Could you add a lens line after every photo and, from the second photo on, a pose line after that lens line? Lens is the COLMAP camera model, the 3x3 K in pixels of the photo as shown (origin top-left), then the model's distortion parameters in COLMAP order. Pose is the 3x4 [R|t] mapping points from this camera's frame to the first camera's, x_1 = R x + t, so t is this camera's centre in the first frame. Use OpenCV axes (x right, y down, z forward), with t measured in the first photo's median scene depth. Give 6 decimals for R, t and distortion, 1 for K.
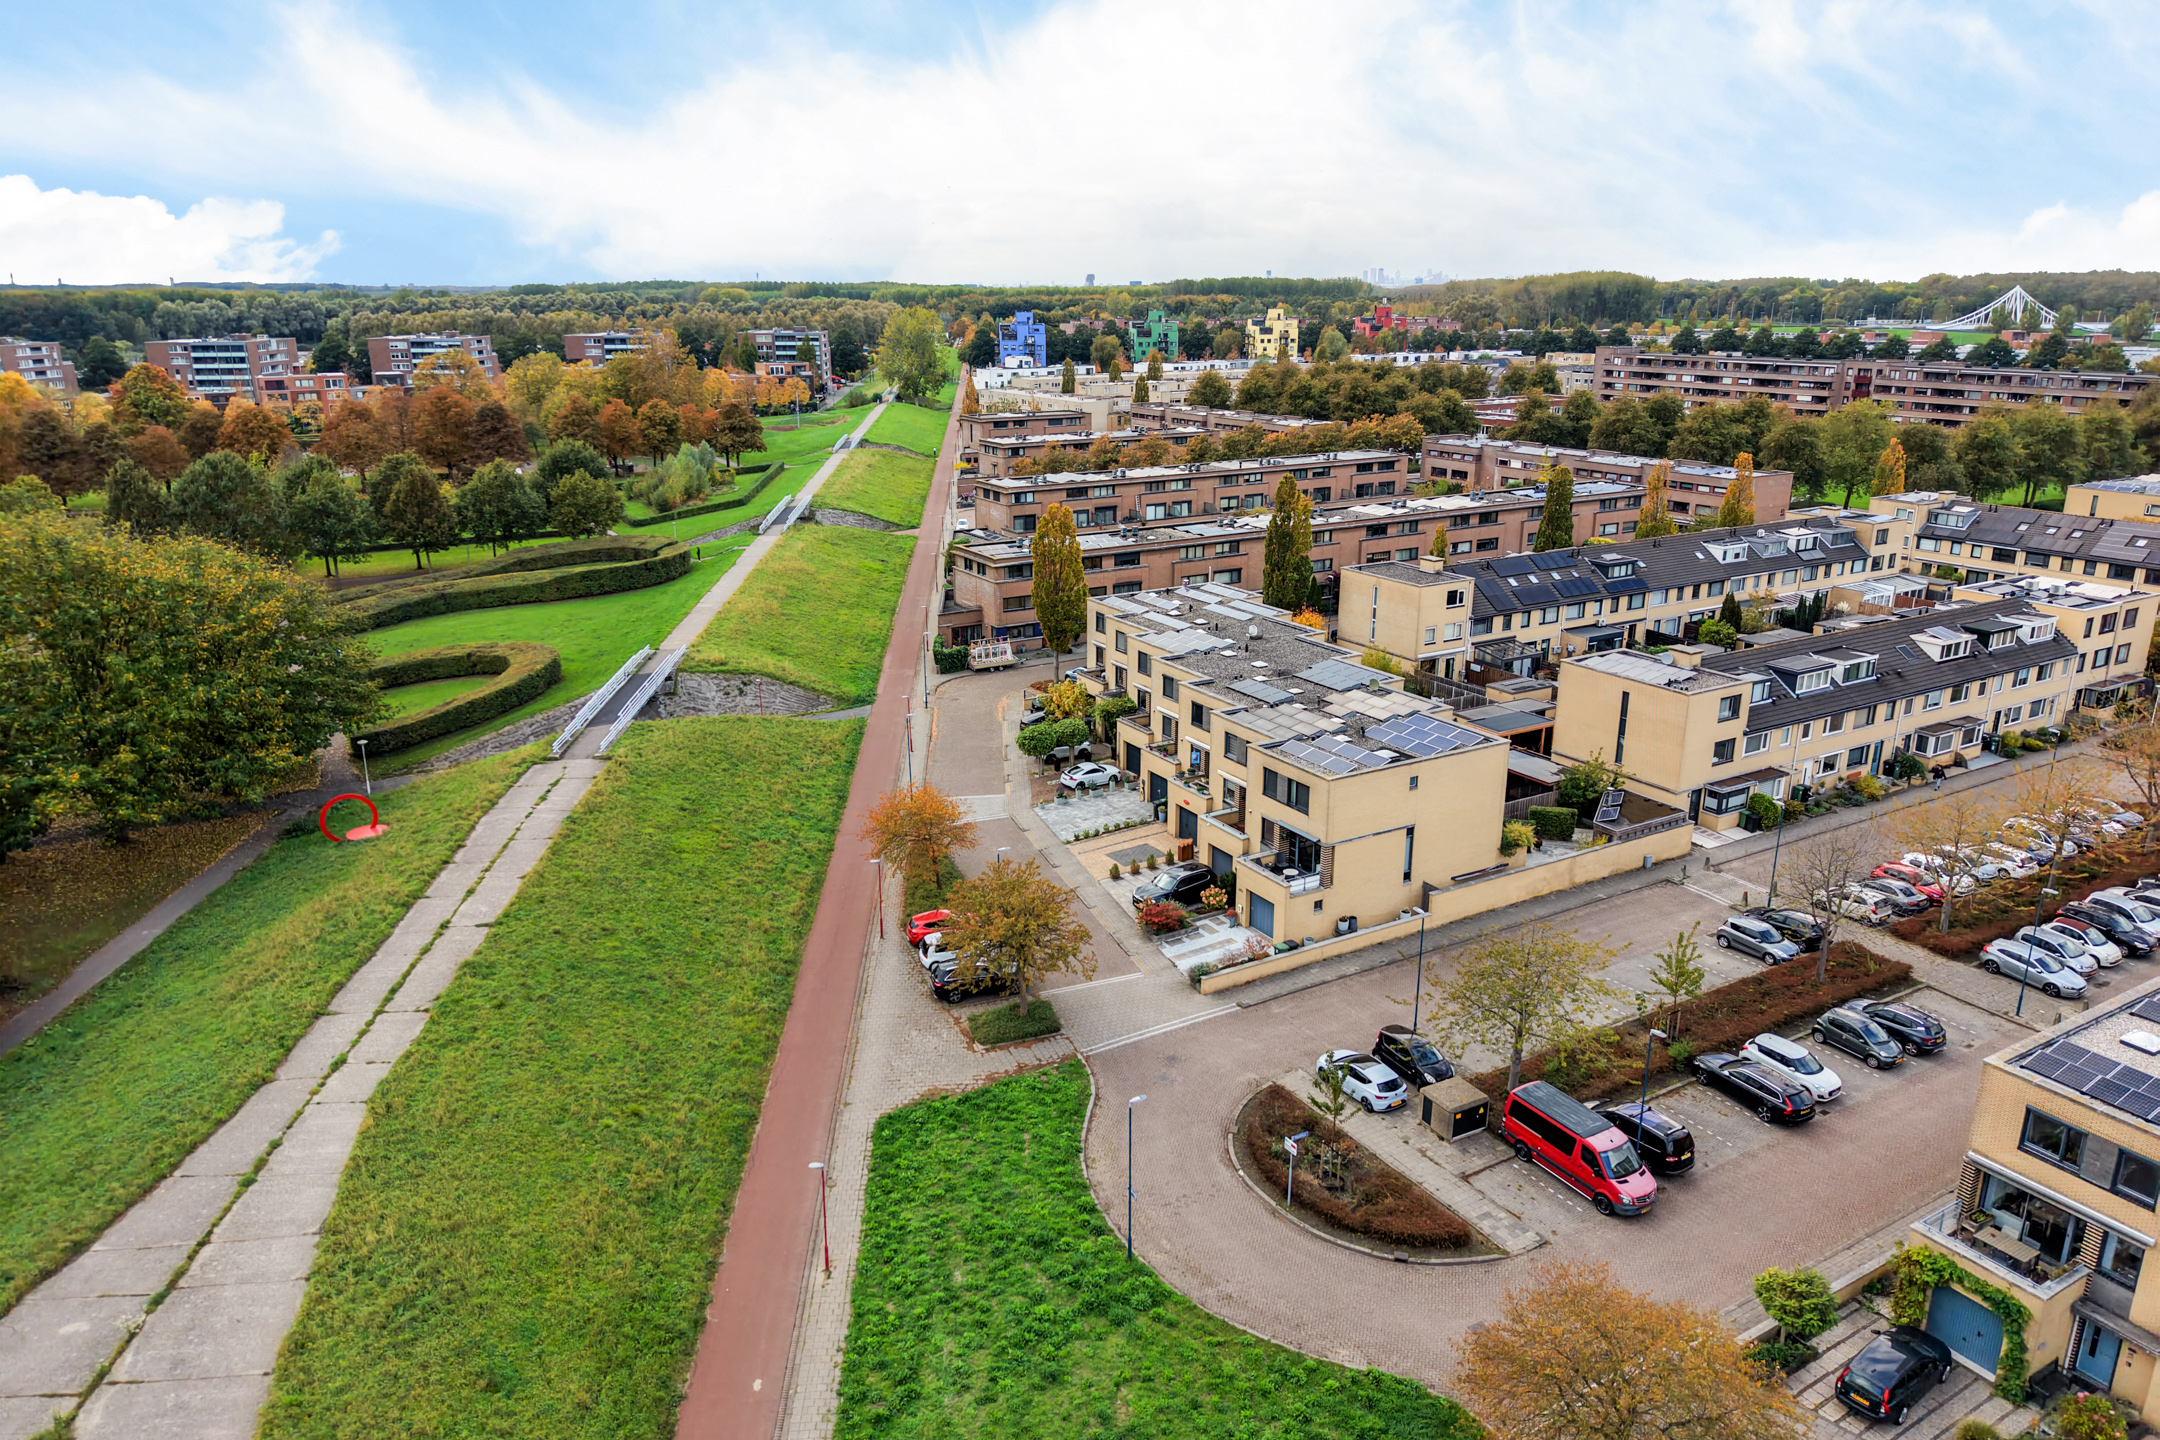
lens RADIAL K [[1444.3, 0, 1047.7], [0, 1444.3, 726.8], [0, 0, 1]] dist [0.048738, -0.056288]
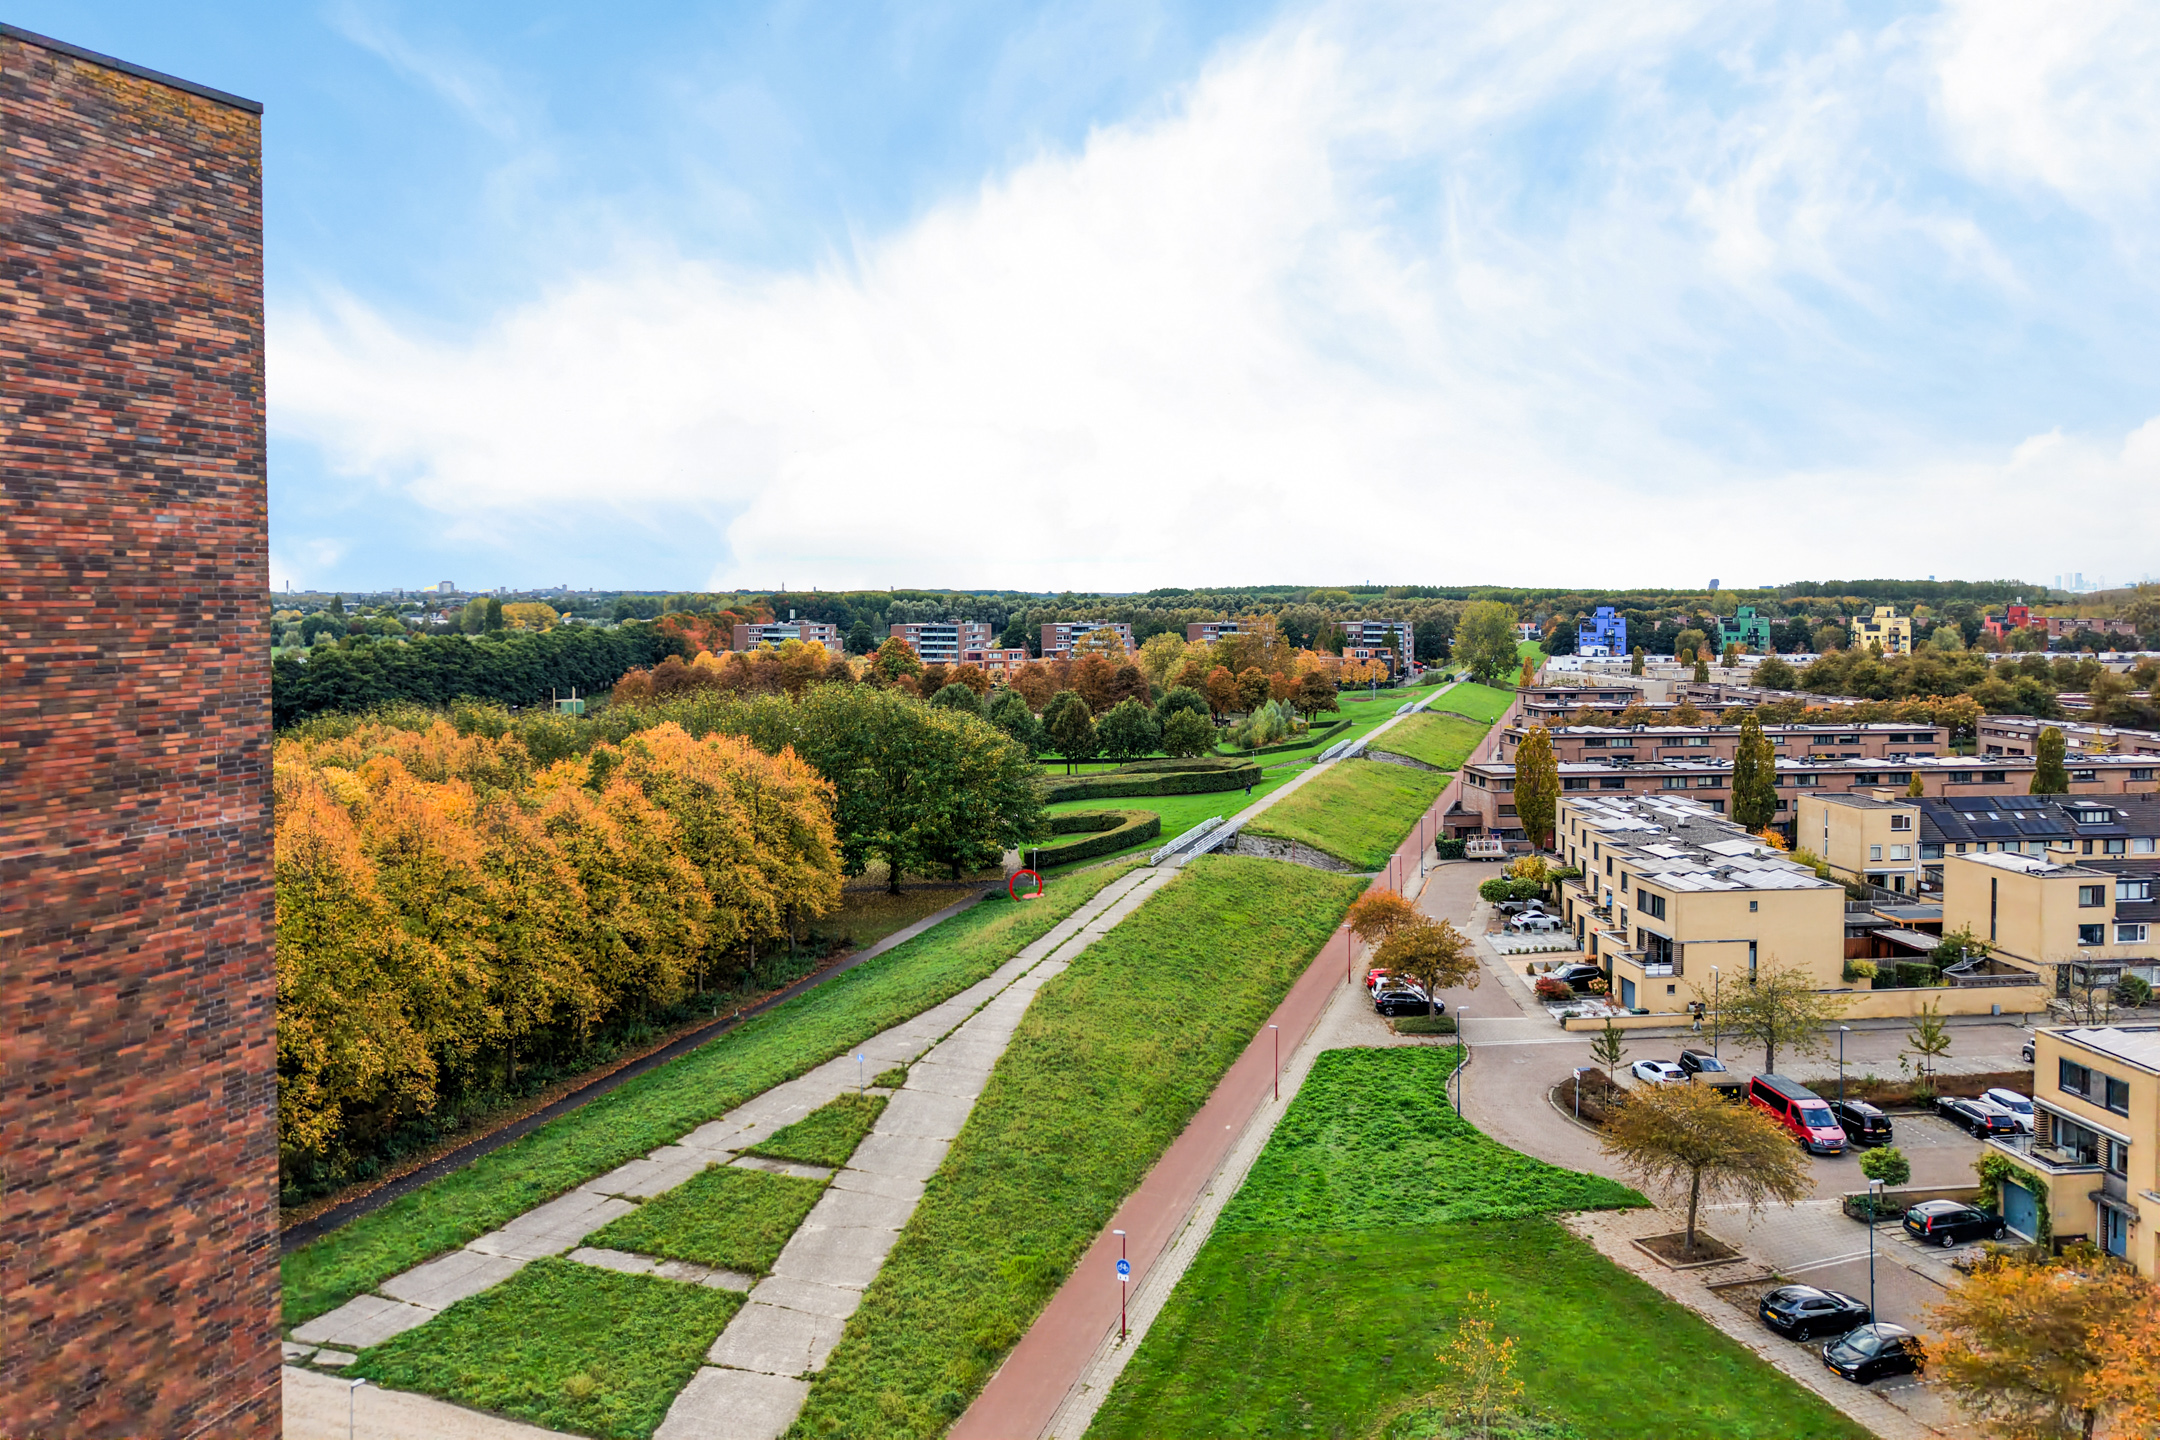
lens RADIAL K [[1444.3, 0, 1047.7], [0, 1444.3, 726.8], [0, 0, 1]] dist [0.048738, -0.056288]
pose [[0.917765, 0.037559, -0.395344, 0.081850], [-0.116671, 0.977086, -0.178017, 0.088243], [0.379599, 0.209504, 0.901118, -0.230663]]
